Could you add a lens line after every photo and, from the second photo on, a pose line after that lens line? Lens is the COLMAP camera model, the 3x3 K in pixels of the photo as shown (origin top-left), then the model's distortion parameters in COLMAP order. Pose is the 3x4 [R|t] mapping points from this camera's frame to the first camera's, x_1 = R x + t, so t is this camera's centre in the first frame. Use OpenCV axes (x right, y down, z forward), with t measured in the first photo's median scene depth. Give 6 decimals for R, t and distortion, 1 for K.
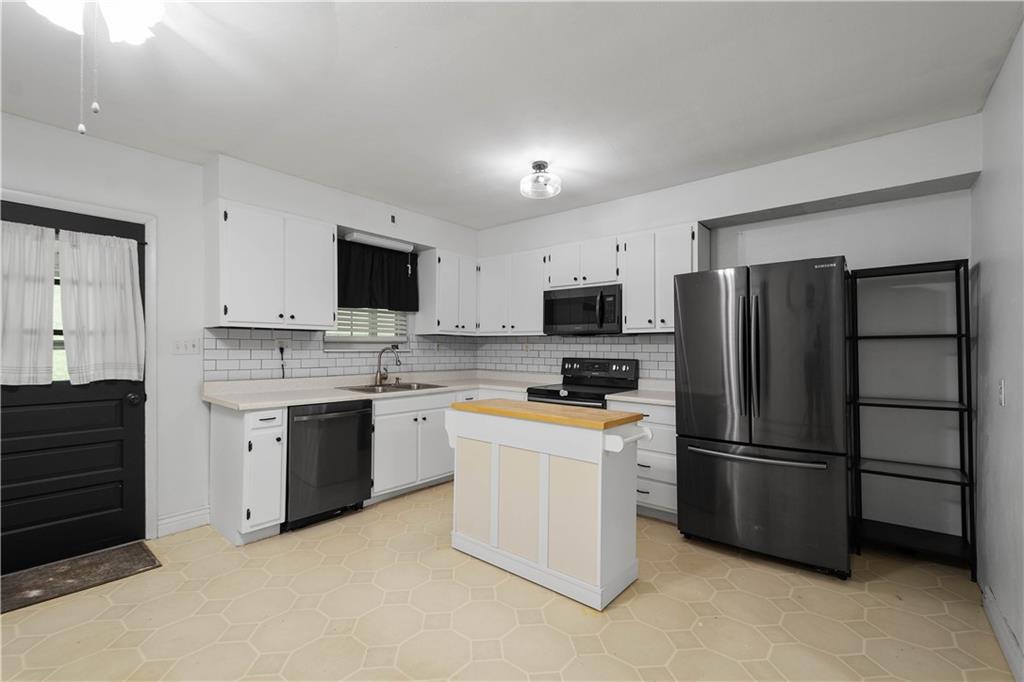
lens RADIAL K [[438.8, 0, 512.0], [0, 438.8, 341.0], [0, 0, 1]] dist [0.000659, -0.000122]
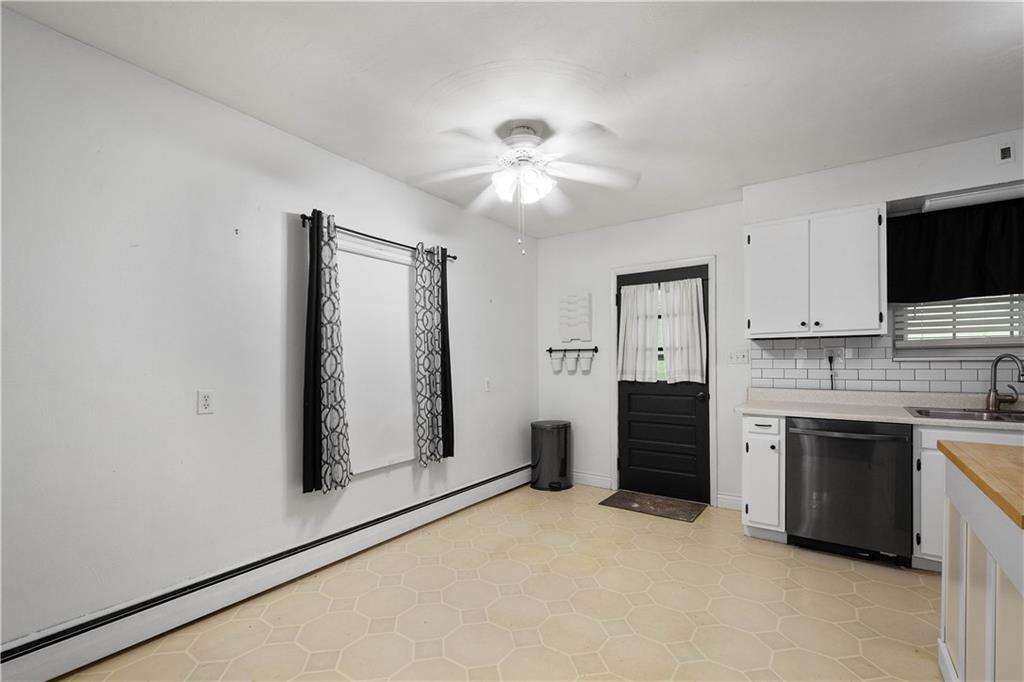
lens RADIAL K [[436.5, 0, 511.8], [0, 436.5, 359.3], [0, 0, 1]] dist [0.000258, -0.000160]
pose [[0.086876, -0.008839, -0.996180, 0.372582], [0.025661, 0.999649, -0.006631, 0.010695], [0.995889, -0.024987, 0.087072, 0.277911]]
